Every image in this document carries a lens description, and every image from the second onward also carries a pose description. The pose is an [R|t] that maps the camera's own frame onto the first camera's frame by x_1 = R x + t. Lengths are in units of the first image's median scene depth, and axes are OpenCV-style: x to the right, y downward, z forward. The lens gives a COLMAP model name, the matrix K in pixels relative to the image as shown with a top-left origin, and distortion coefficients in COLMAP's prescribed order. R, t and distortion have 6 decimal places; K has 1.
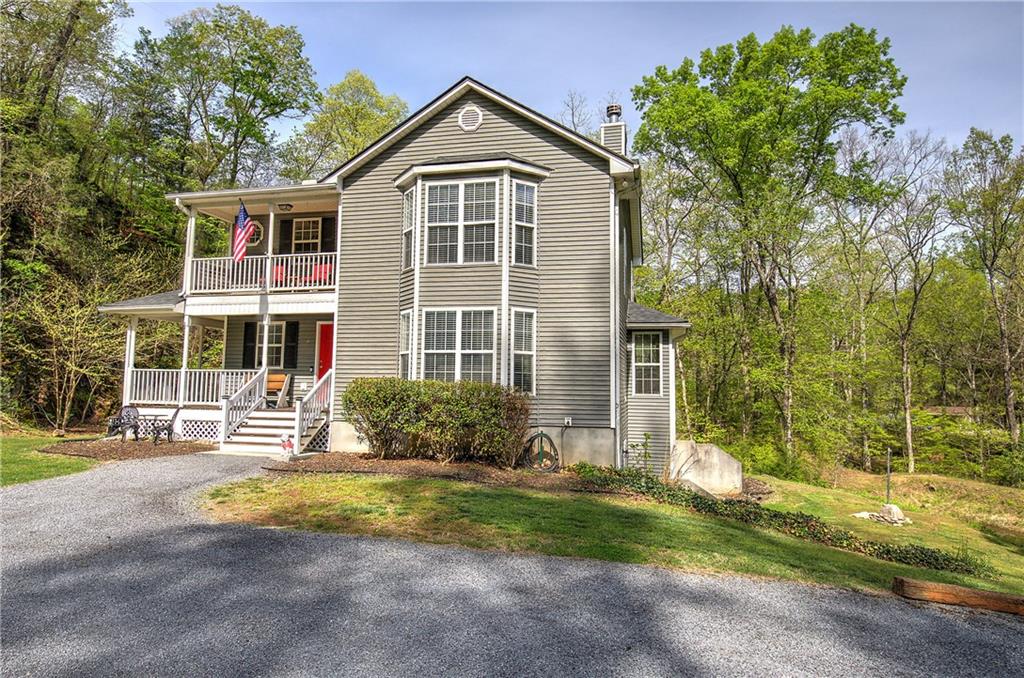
lens RADIAL K [[619.5, 0, 513.3], [0, 619.5, 337.7], [0, 0, 1]] dist [-0.007776, 0.001615]
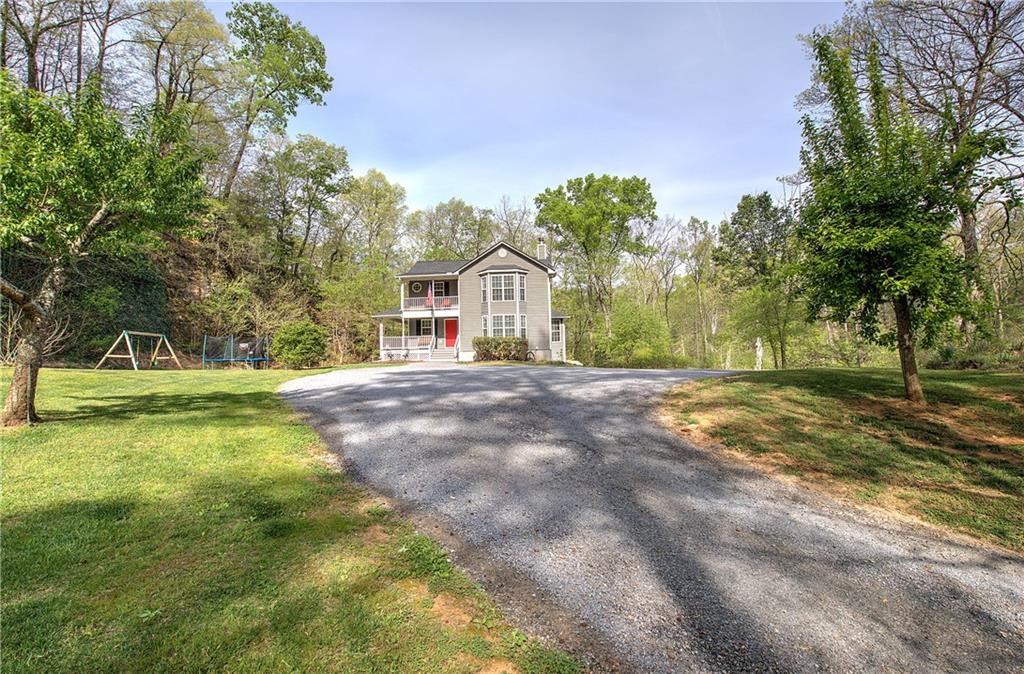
lens RADIAL K [[448.0, 0, 510.3], [0, 448.0, 336.9], [0, 0, 1]] dist [0.002101, 0.000053]
pose [[0.983997, -0.029284, 0.175763, -0.175826], [0.021890, 0.998798, 0.043862, -0.012289], [-0.176836, -0.039312, 0.983455, -0.496257]]
